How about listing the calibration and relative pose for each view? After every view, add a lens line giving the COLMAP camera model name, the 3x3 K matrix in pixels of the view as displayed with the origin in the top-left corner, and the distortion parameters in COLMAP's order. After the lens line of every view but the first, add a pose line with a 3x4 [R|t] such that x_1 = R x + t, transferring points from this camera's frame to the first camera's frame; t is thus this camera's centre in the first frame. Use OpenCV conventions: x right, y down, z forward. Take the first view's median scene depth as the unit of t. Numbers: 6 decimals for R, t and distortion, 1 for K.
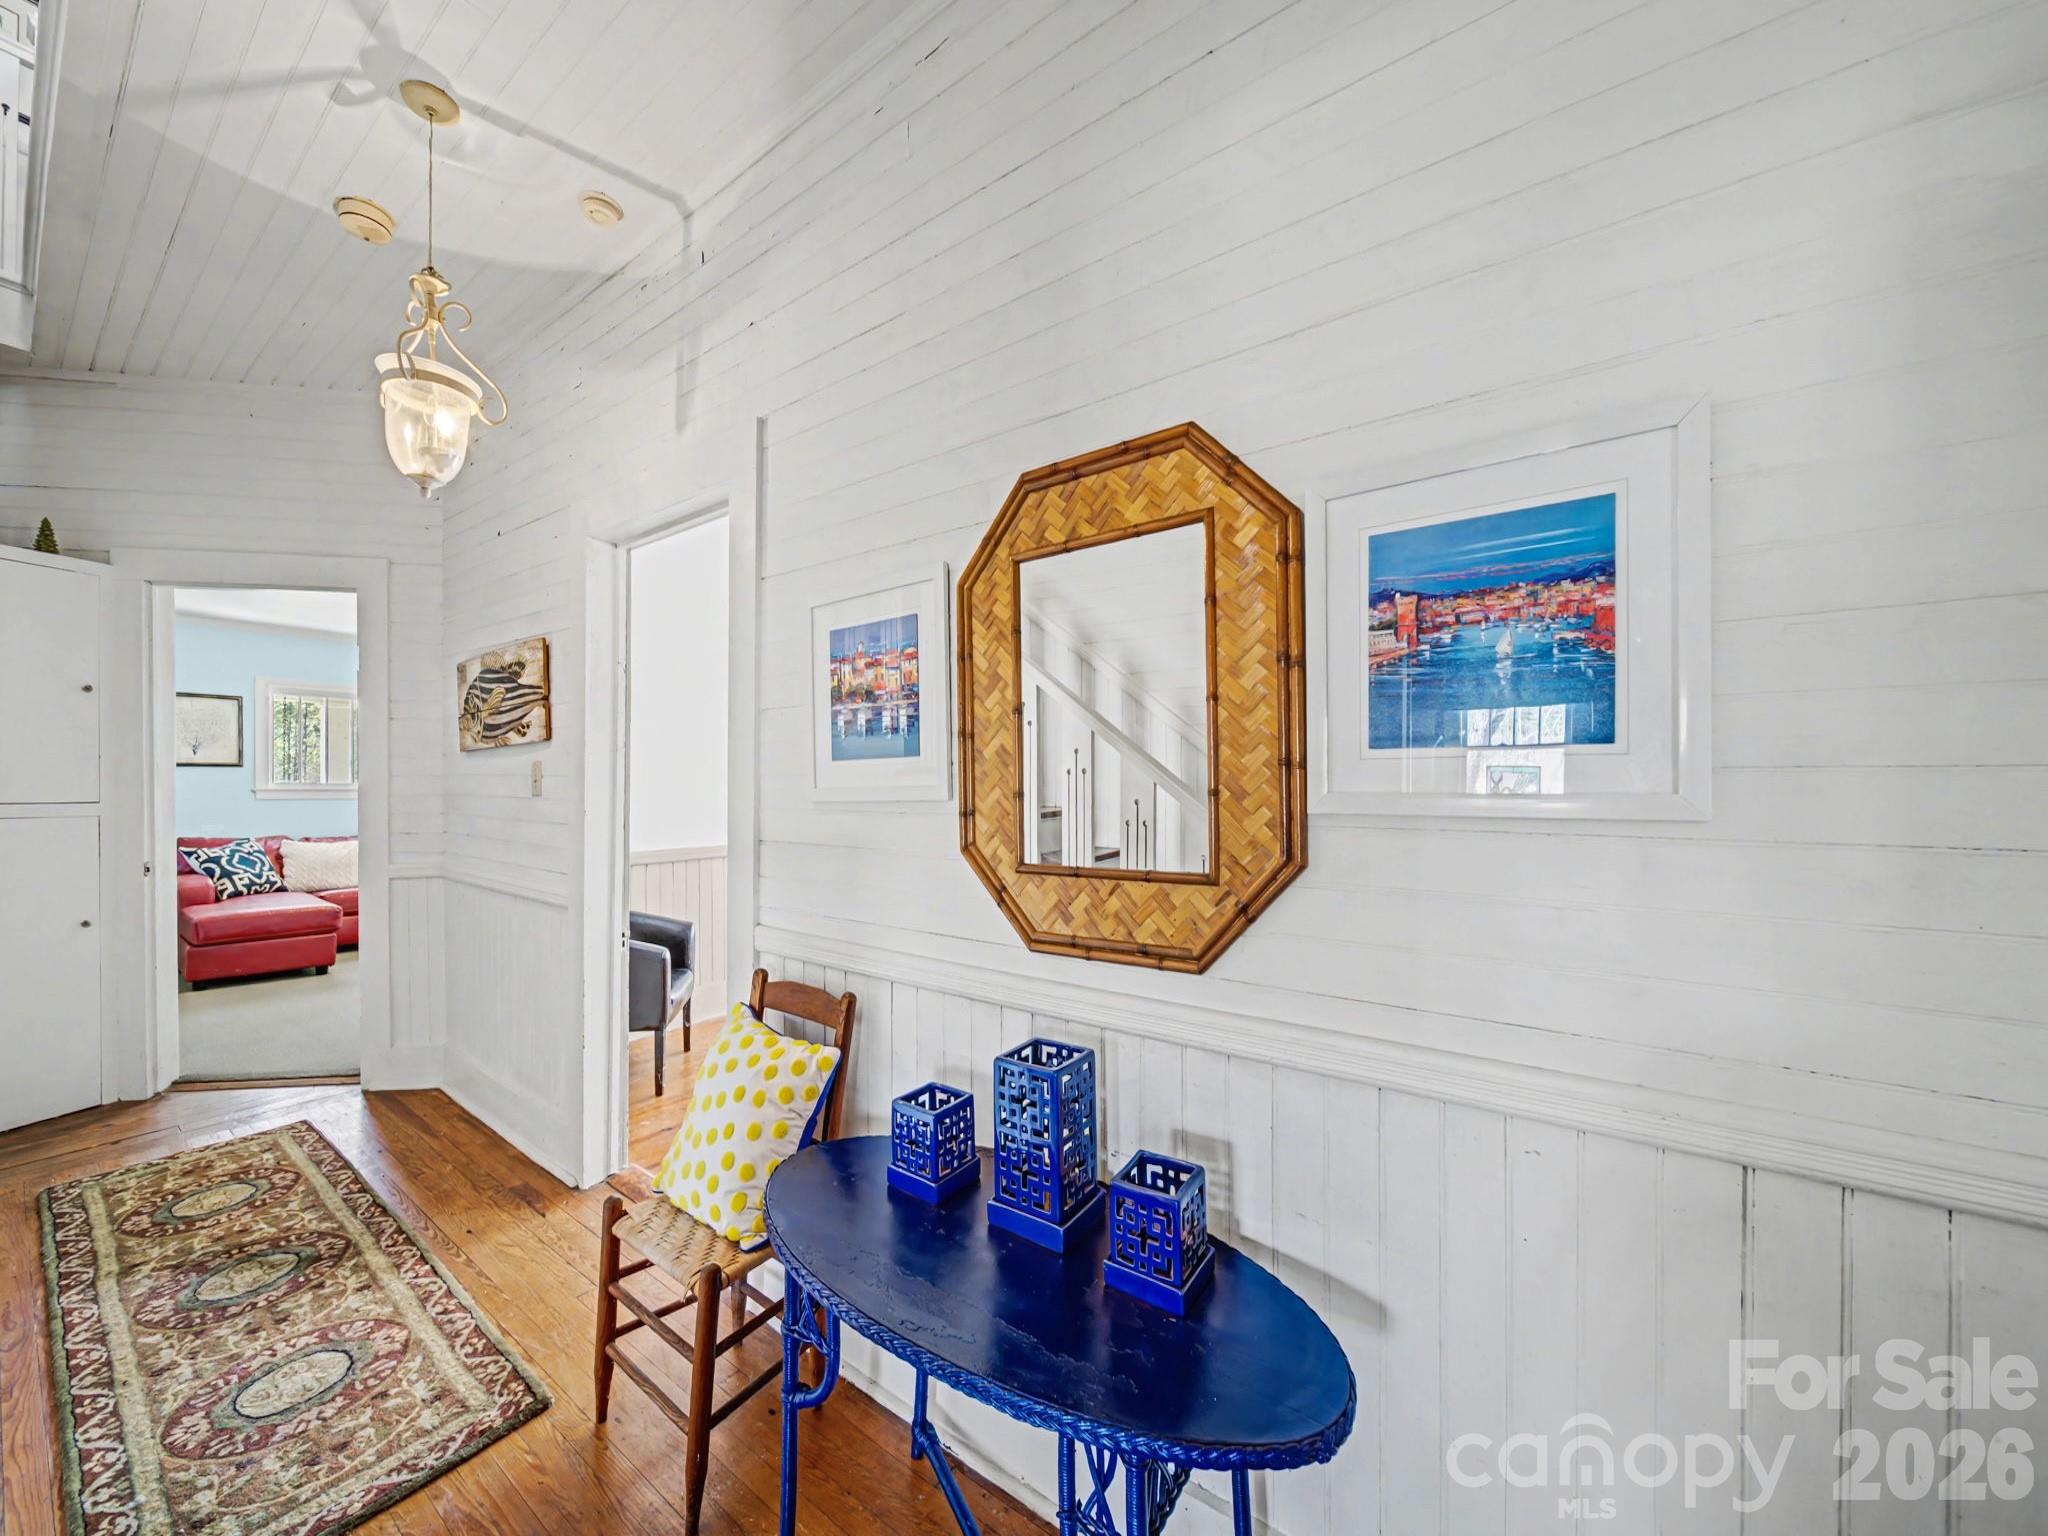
lens RADIAL K [[747.4, 0, 1012.4], [0, 747.4, 787.8], [0, 0, 1]] dist [-0.000829, -0.000231]
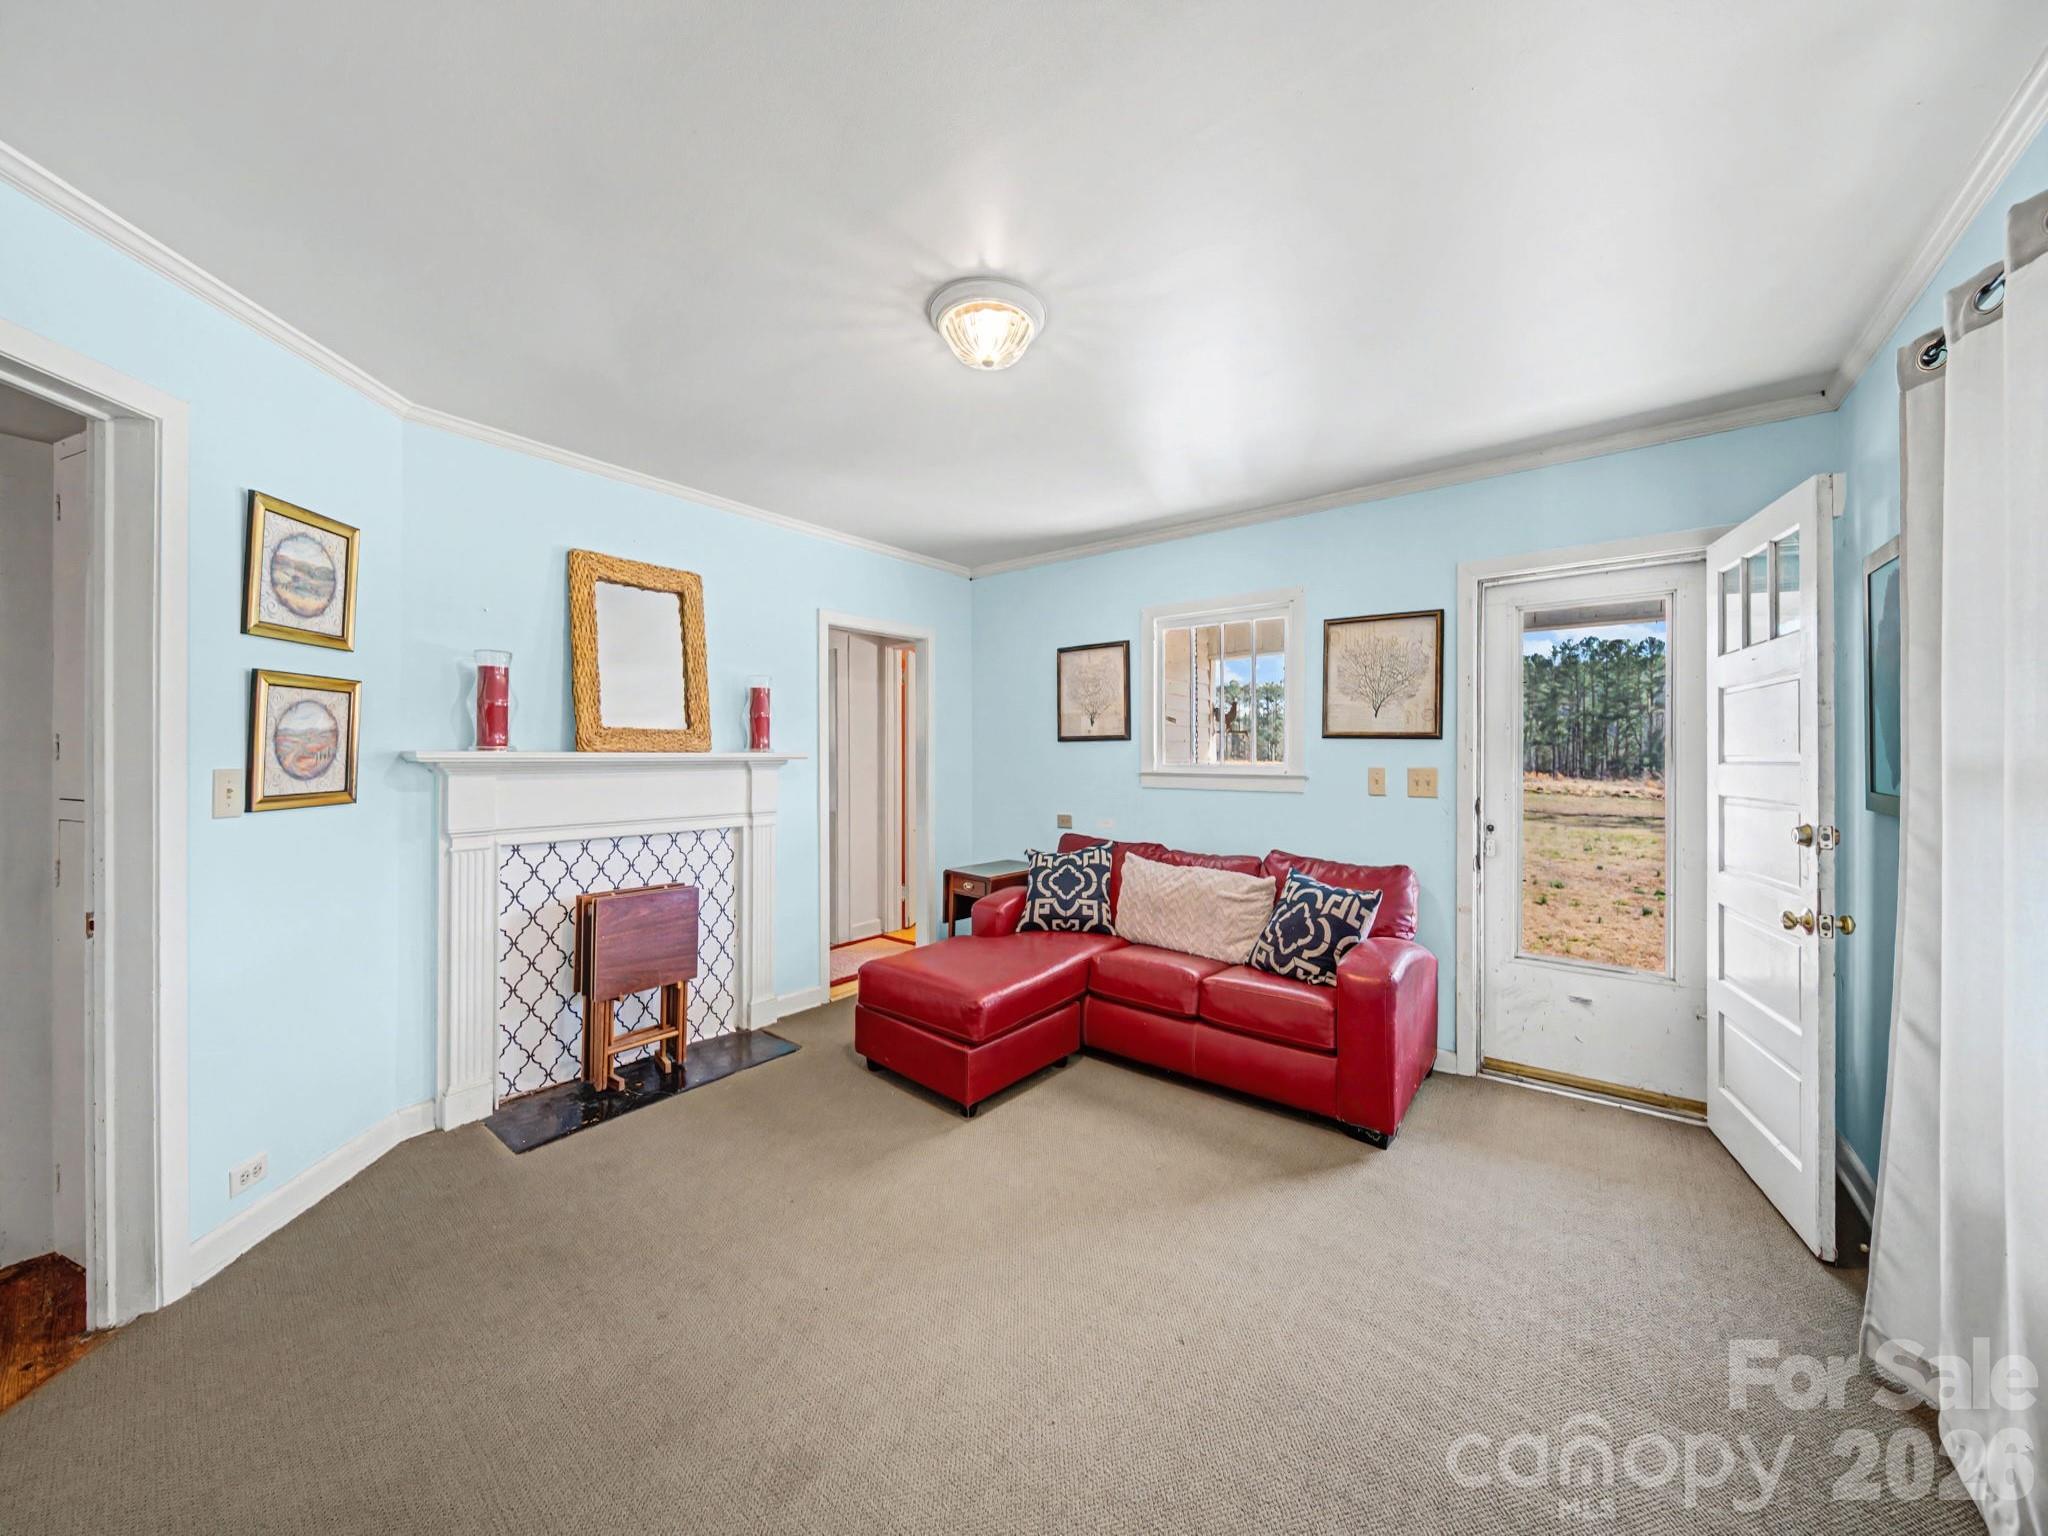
lens RADIAL K [[734.7, 0, 1042.3], [0, 734.7, 751.8], [0, 0, 1]] dist [0.000090, -0.000403]
pose [[-0.025544, -0.003343, -0.999668, -0.934393], [-0.009702, 0.999948, -0.003096, -0.039562], [0.999627, 0.009620, -0.025575, 2.592497]]
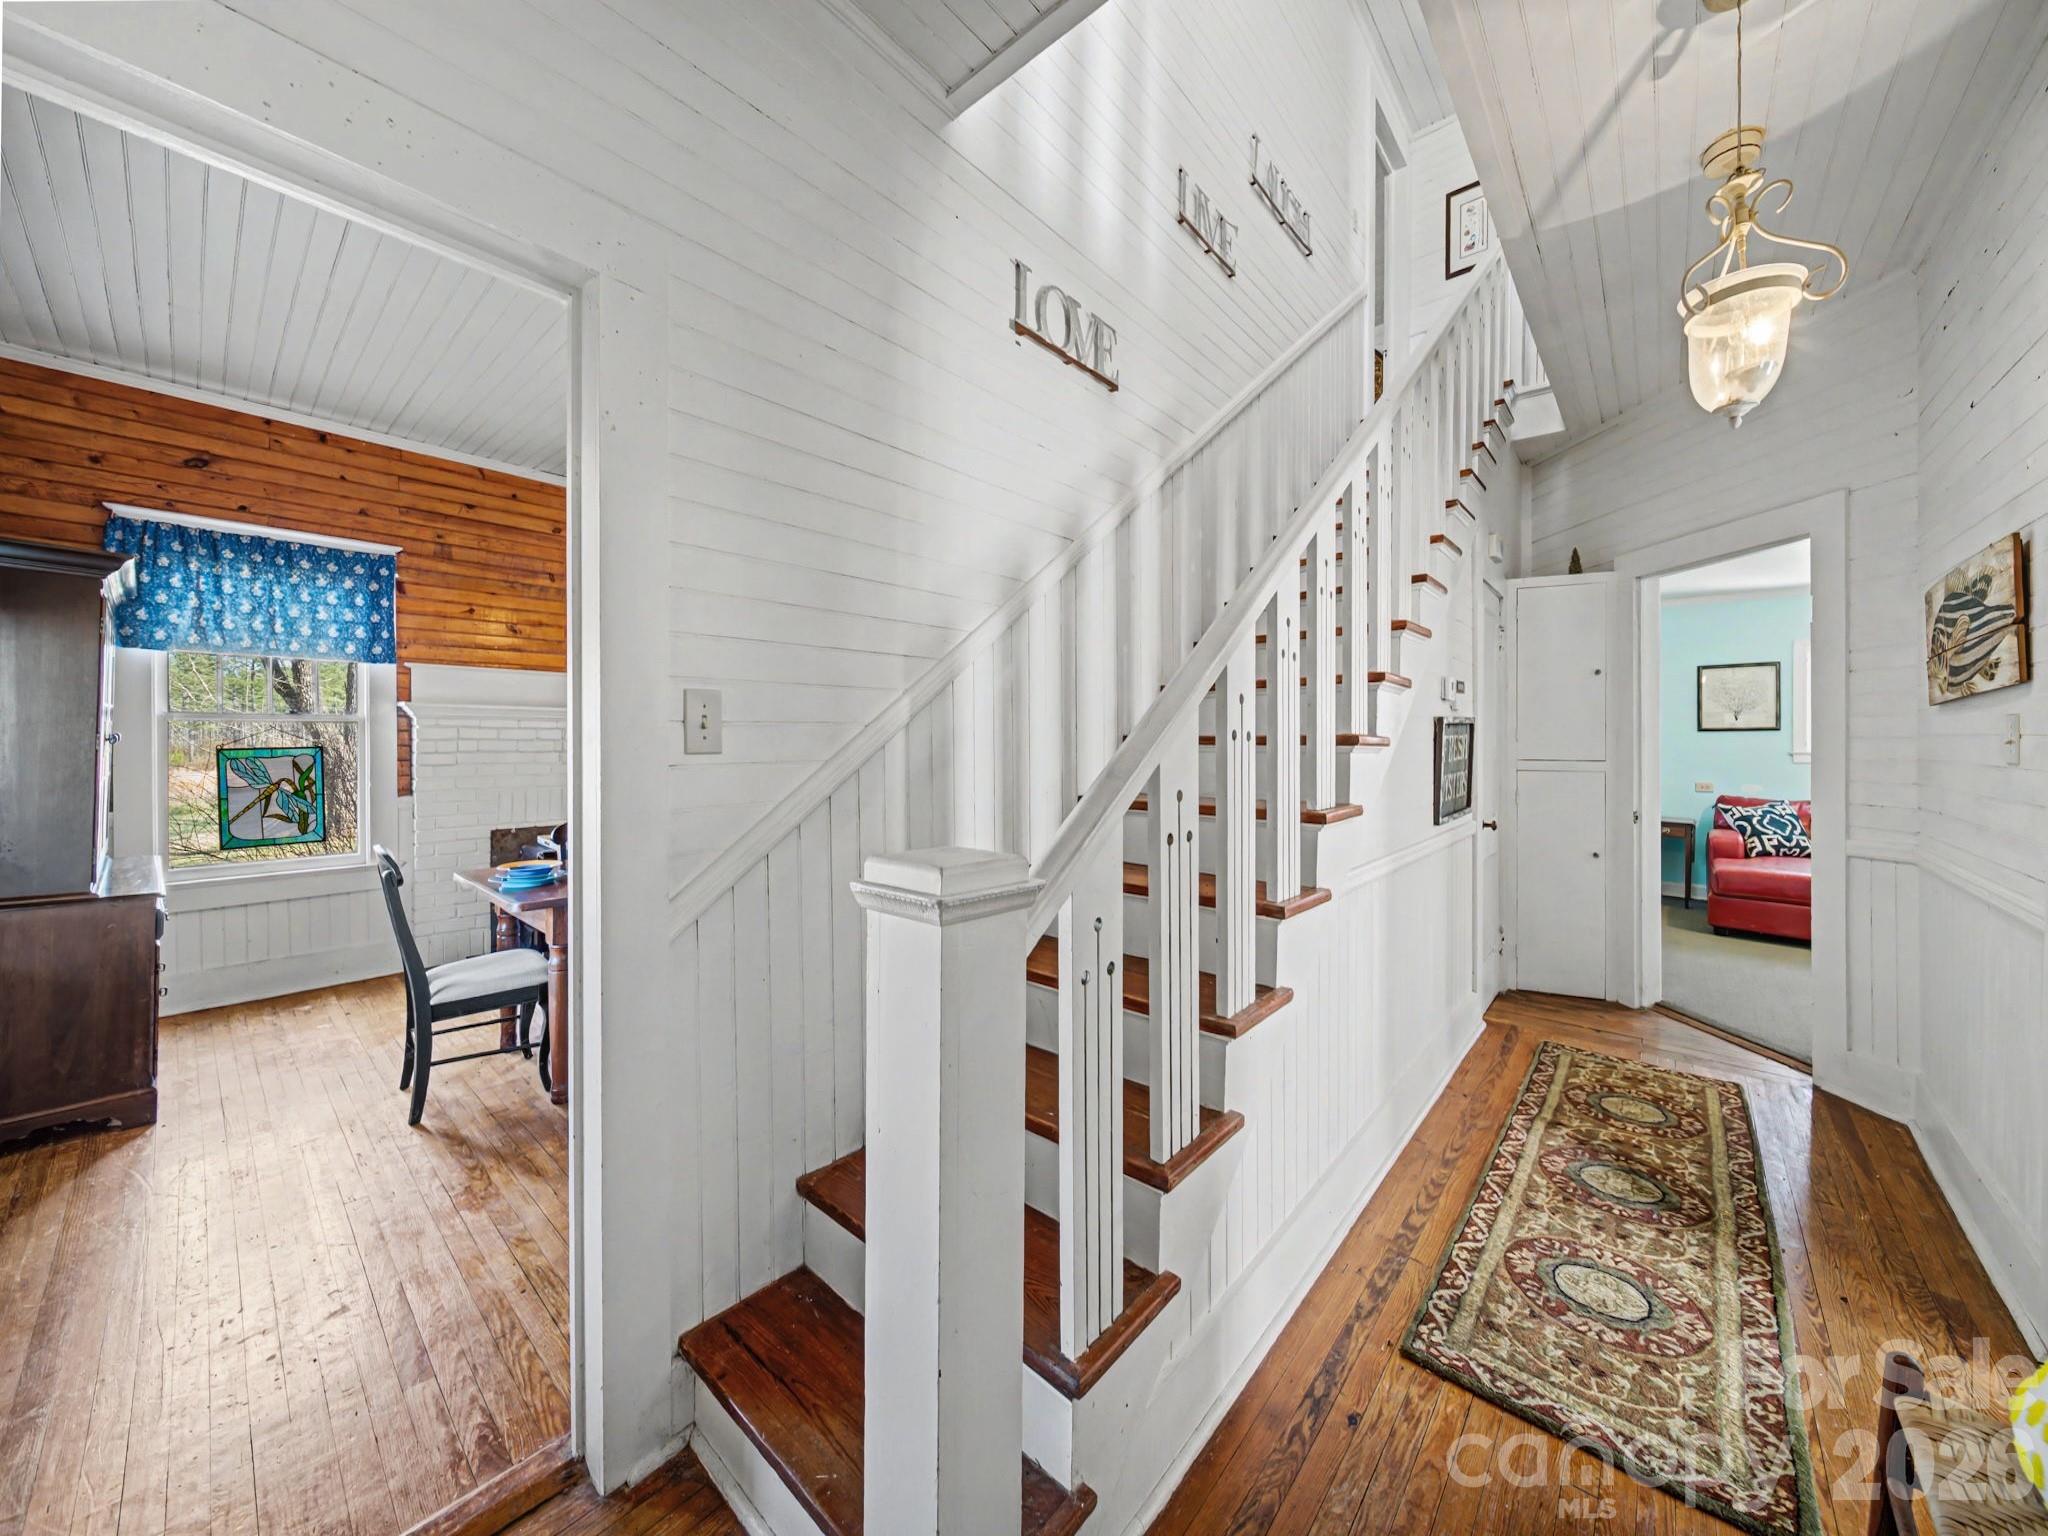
lens RADIAL K [[734.7, 0, 1042.3], [0, 734.7, 751.8], [0, 0, 1]] dist [0.000090, -0.000403]
pose [[-0.074203, 0.007554, -0.997215, 0.127661], [-0.006942, 0.999943, 0.008091, 0.000006], [0.997219, 0.007523, -0.074146, 0.189140]]
